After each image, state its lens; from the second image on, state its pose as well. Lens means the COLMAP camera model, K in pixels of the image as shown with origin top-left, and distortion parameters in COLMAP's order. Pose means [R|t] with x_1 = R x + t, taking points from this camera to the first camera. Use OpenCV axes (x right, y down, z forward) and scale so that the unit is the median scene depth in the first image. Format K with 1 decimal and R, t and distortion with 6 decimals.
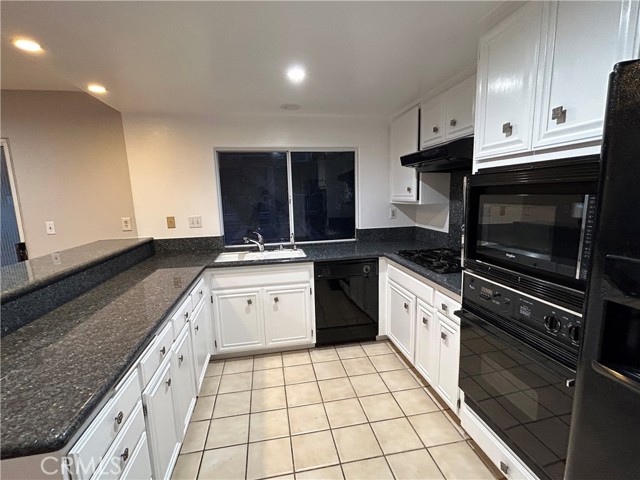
lens RADIAL K [[304.1, 0, 320.3], [0, 304.1, 241.9], [0, 0, 1]] dist [-0.001469, -0.000122]
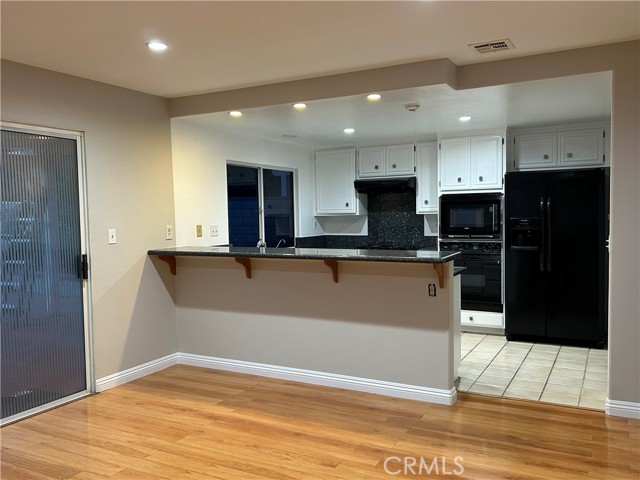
lens RADIAL K [[543.7, 0, 320.0], [0, 543.7, 241.1], [0, 0, 1]] dist [0.003786, 0.000785]
pose [[0.621988, -0.024221, 0.782652, -1.617735], [0.123848, 0.989983, -0.067787, 0.135295], [-0.773170, 0.139092, 0.618758, -0.380861]]
